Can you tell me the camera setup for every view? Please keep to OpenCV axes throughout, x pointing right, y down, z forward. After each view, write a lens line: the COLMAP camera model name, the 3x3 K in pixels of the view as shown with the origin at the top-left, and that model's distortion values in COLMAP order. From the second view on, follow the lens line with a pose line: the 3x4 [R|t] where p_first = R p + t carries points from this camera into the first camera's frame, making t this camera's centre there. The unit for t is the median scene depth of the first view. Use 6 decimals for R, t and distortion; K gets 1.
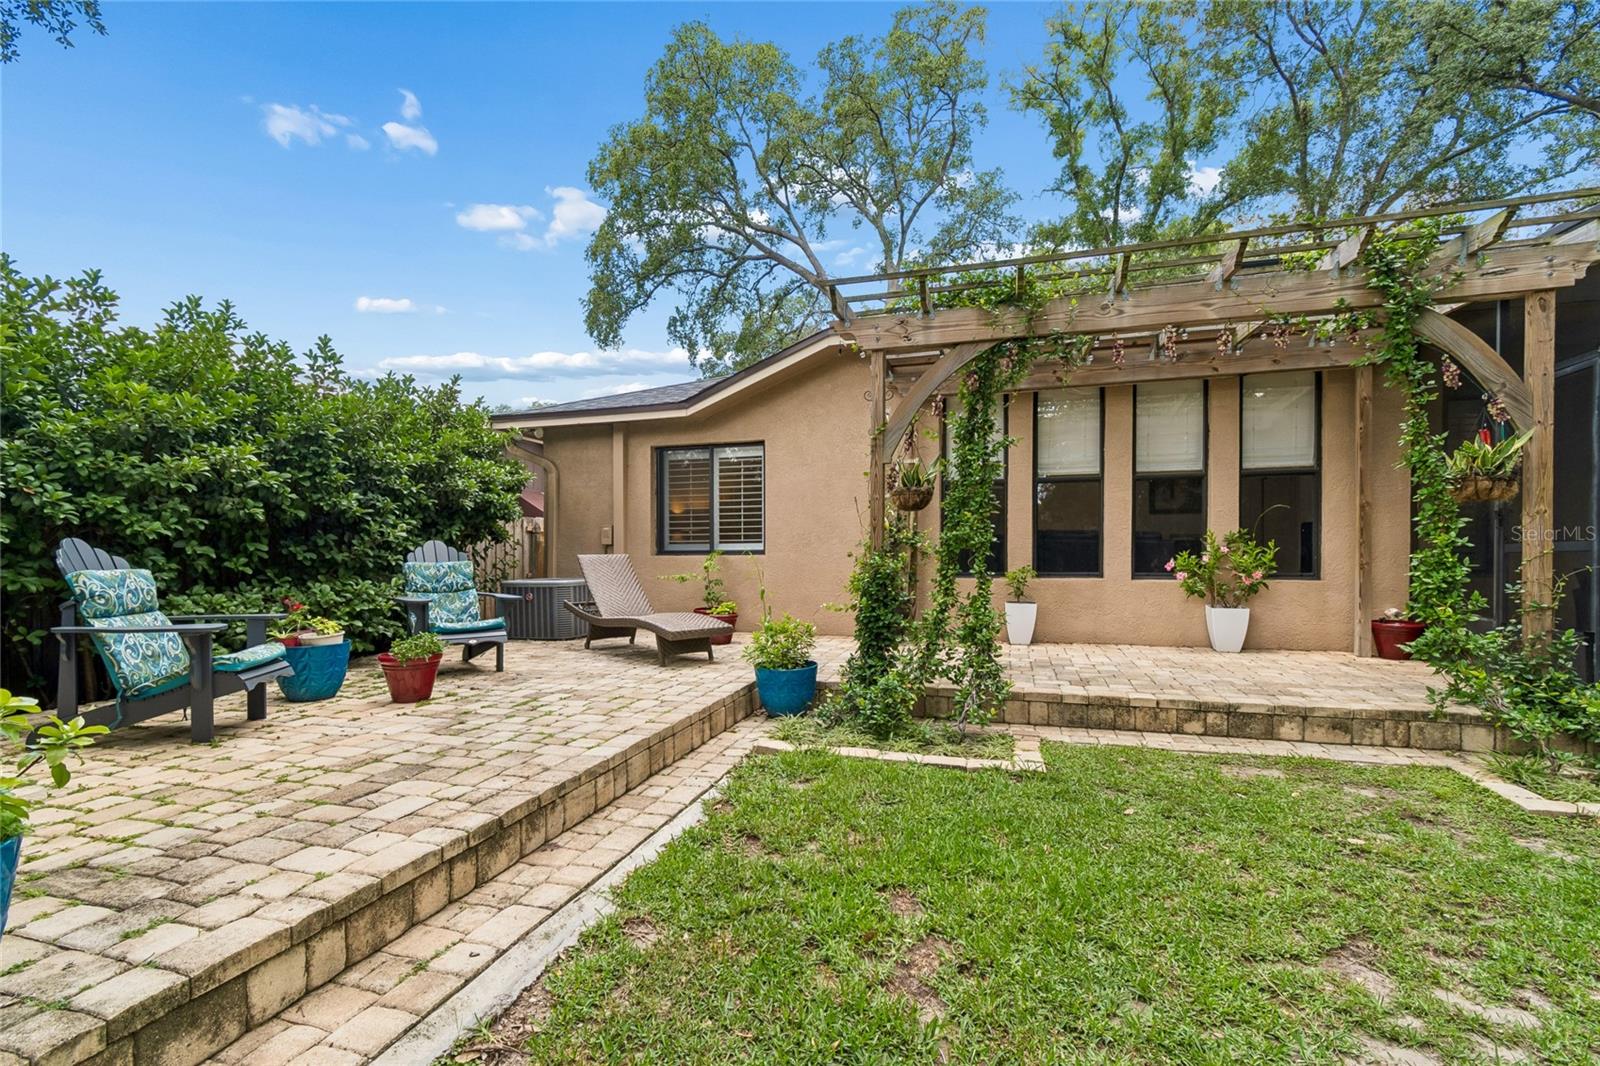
lens RADIAL K [[741.0, 0, 779.4], [0, 741.0, 567.9], [0, 0, 1]] dist [0.002769, -0.000231]
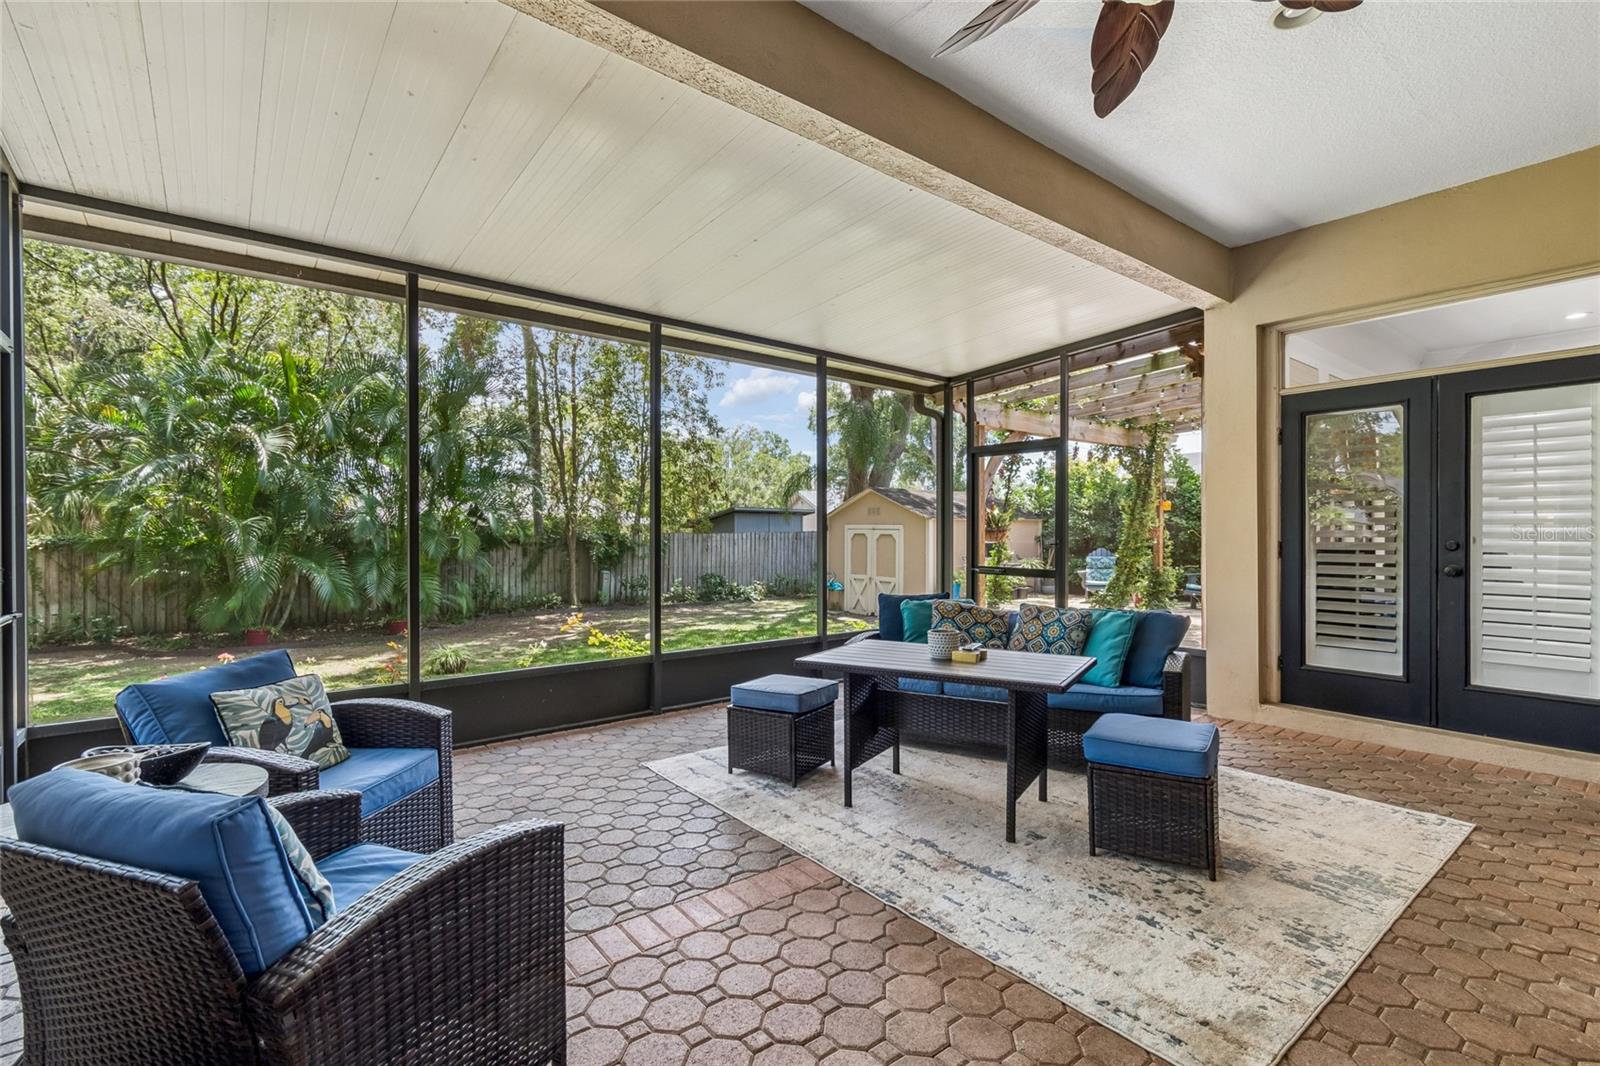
lens RADIAL K [[704.6, 0, 798.9], [0, 704.6, 527.2], [0, 0, 1]] dist [0.002499, -0.000888]
pose [[-0.574123, -0.003767, -0.818761, 1.309264], [-0.008096, 0.999967, 0.001077, -0.062646], [0.818729, 0.007247, -0.574134, 0.812642]]
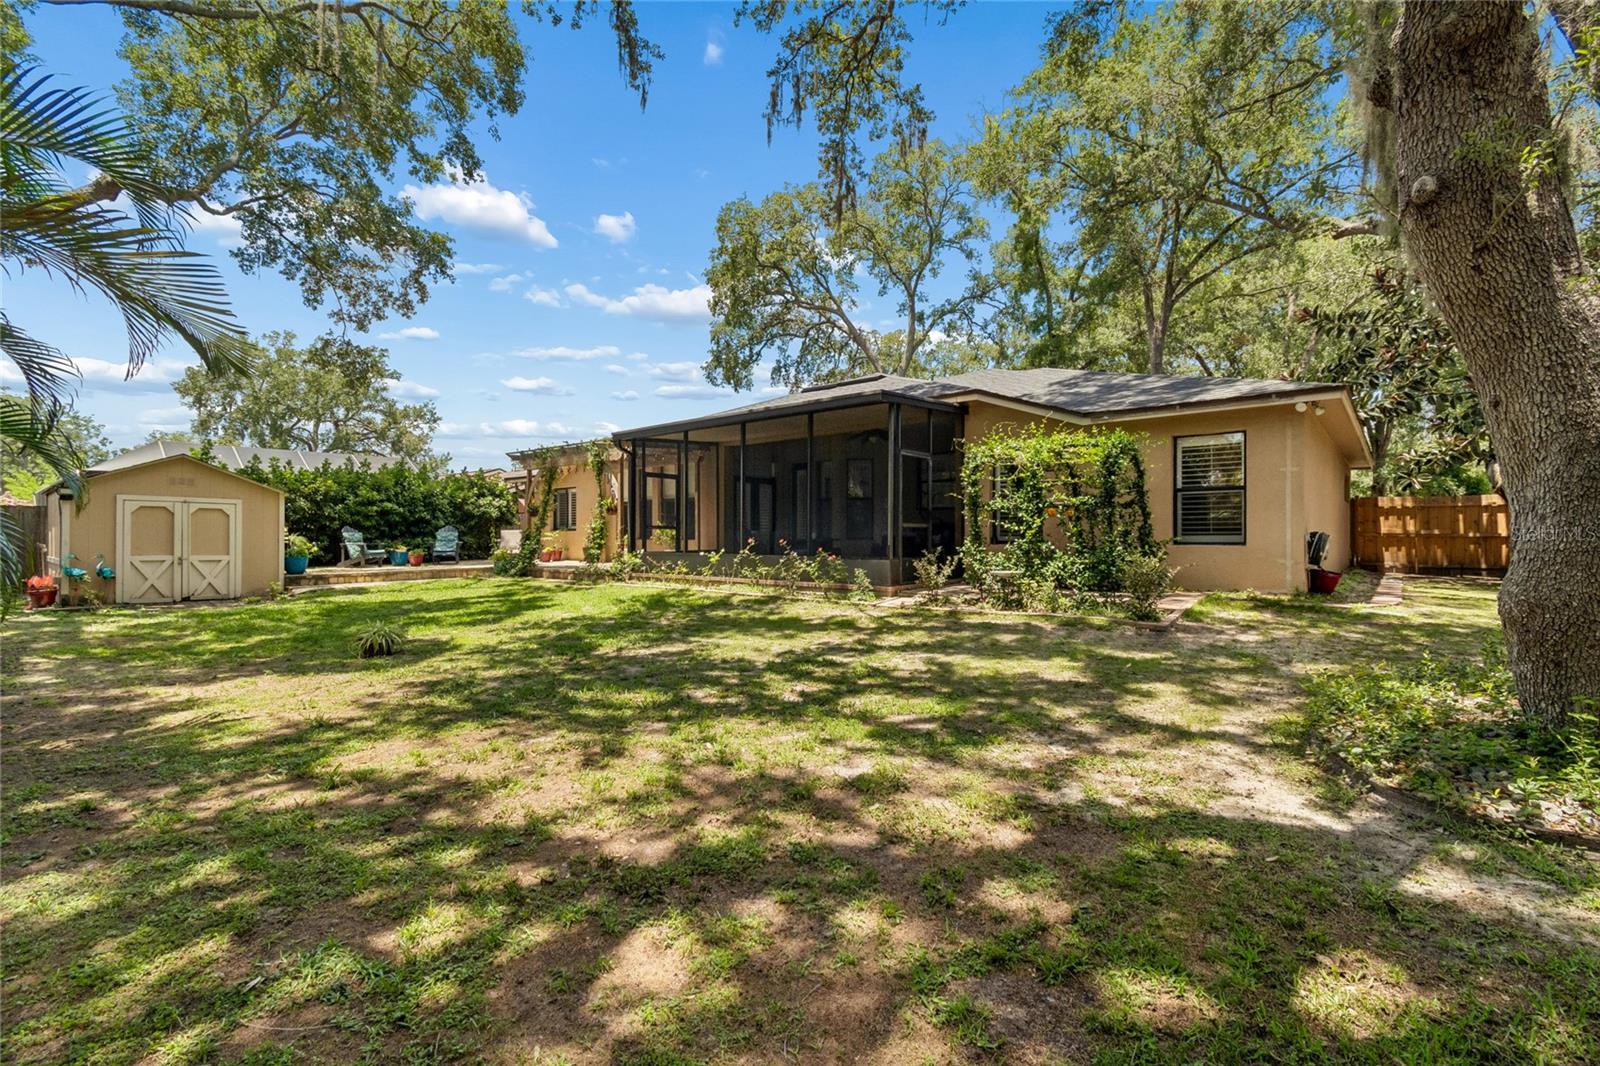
lens RADIAL K [[707.5, 0, 795.1], [0, 707.5, 538.0], [0, 0, 1]] dist [0.001146, -0.000017]
pose [[0.923853, 0.003758, -0.382729, 1.591953], [-0.007430, 0.999939, -0.008115, 0.023275], [0.382676, 0.010341, 0.923825, -0.970957]]
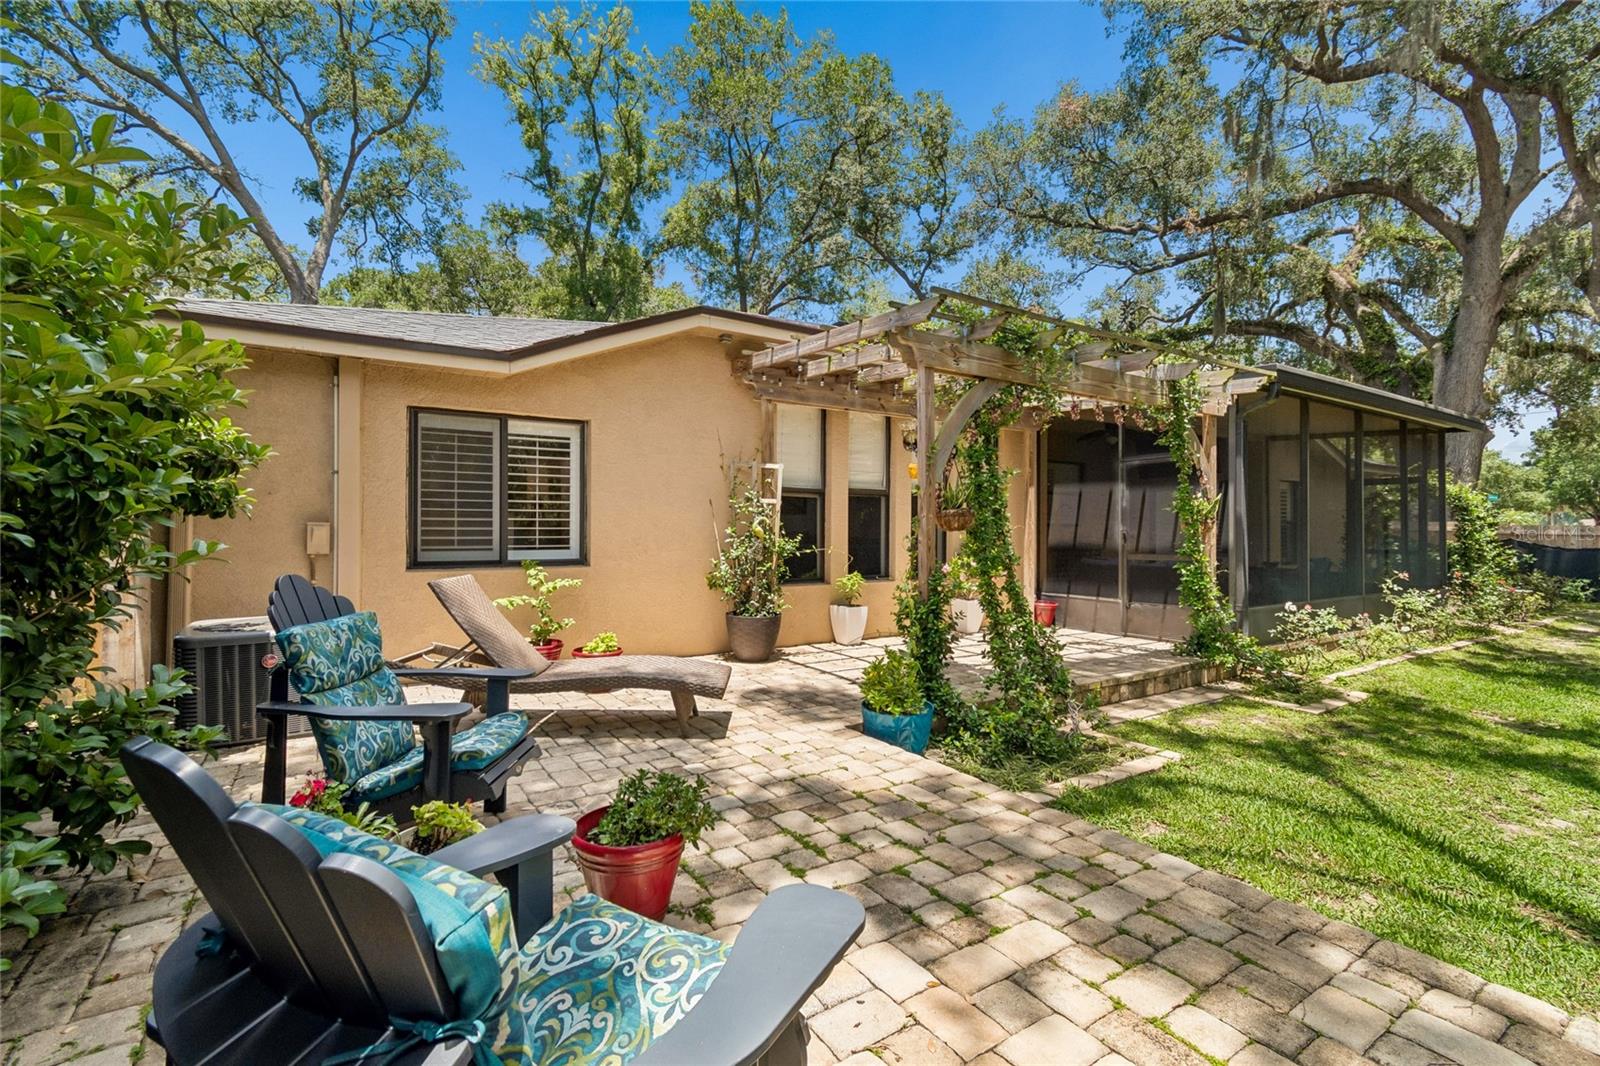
lens RADIAL K [[707.5, 0, 795.1], [0, 707.5, 538.0], [0, 0, 1]] dist [0.001146, -0.000017]
pose [[0.637122, 0.001047, 0.770763, -0.445111], [0.005334, 0.999969, -0.005768, -0.040115], [-0.770745, 0.007786, 0.637096, 0.343748]]
